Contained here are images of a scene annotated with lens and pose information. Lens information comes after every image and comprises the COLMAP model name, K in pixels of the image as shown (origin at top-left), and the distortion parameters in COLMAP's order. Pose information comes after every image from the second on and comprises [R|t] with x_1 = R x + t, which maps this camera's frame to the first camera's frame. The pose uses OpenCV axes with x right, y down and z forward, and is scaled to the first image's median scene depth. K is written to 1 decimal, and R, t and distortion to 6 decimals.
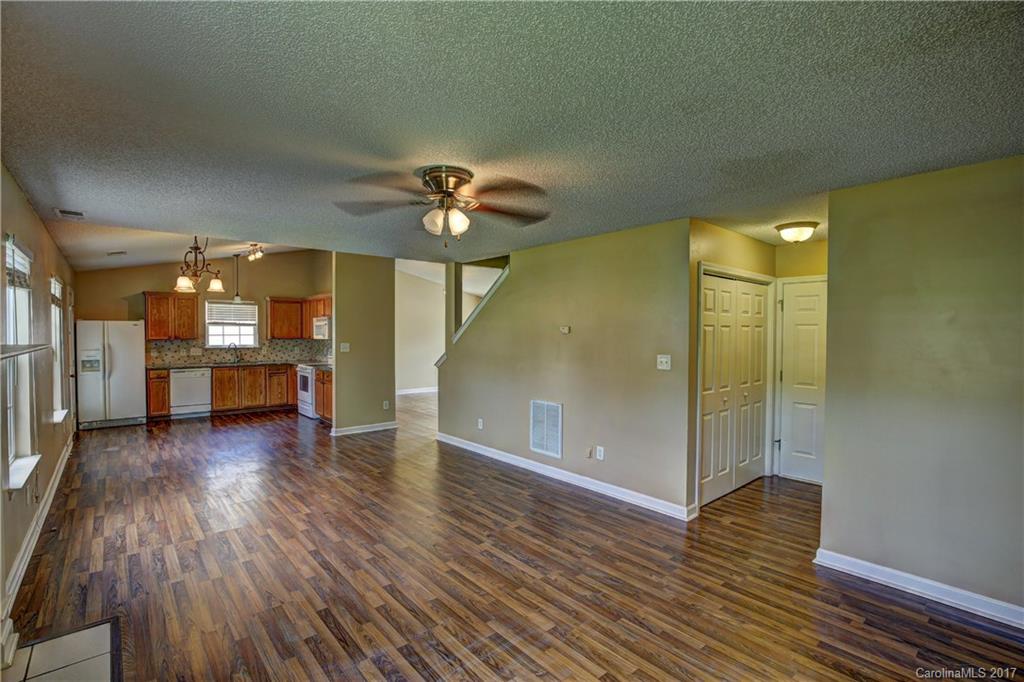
lens RADIAL K [[468.7, 0, 506.2], [0, 468.7, 339.8], [0, 0, 1]] dist [-0.031049, 0.000886]
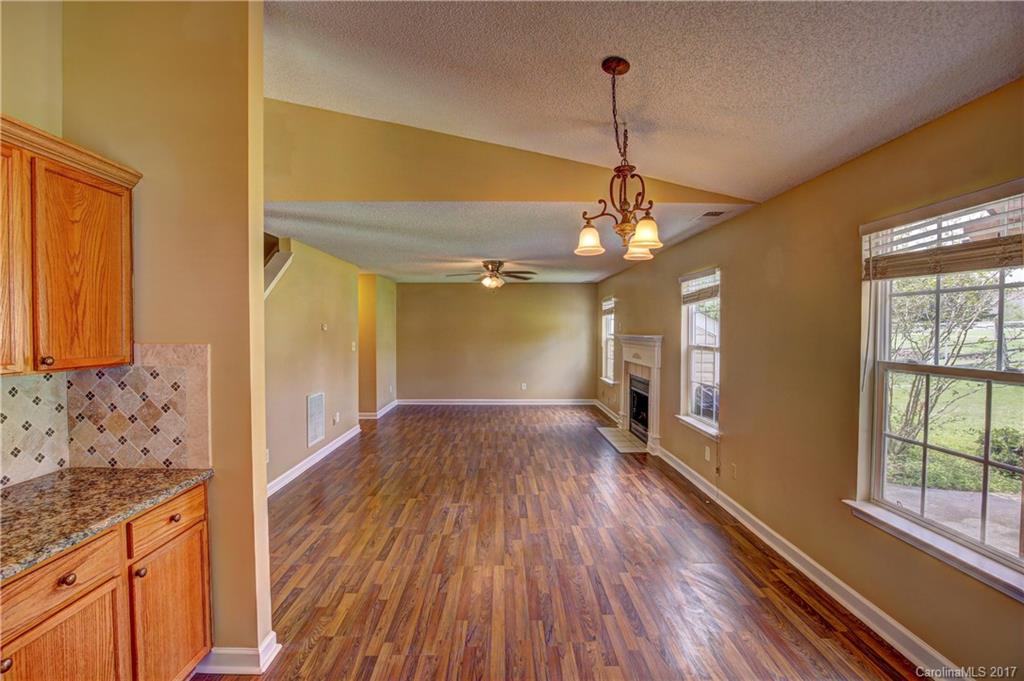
lens RADIAL K [[468.7, 0, 506.2], [0, 468.7, 339.3], [0, 0, 1]] dist [-0.031049, 0.000886]
pose [[-0.765926, -0.015768, 0.642735, -0.601118], [0.007638, 0.999405, 0.033621, -0.017497], [-0.642883, 0.030660, -0.765350, 0.983697]]
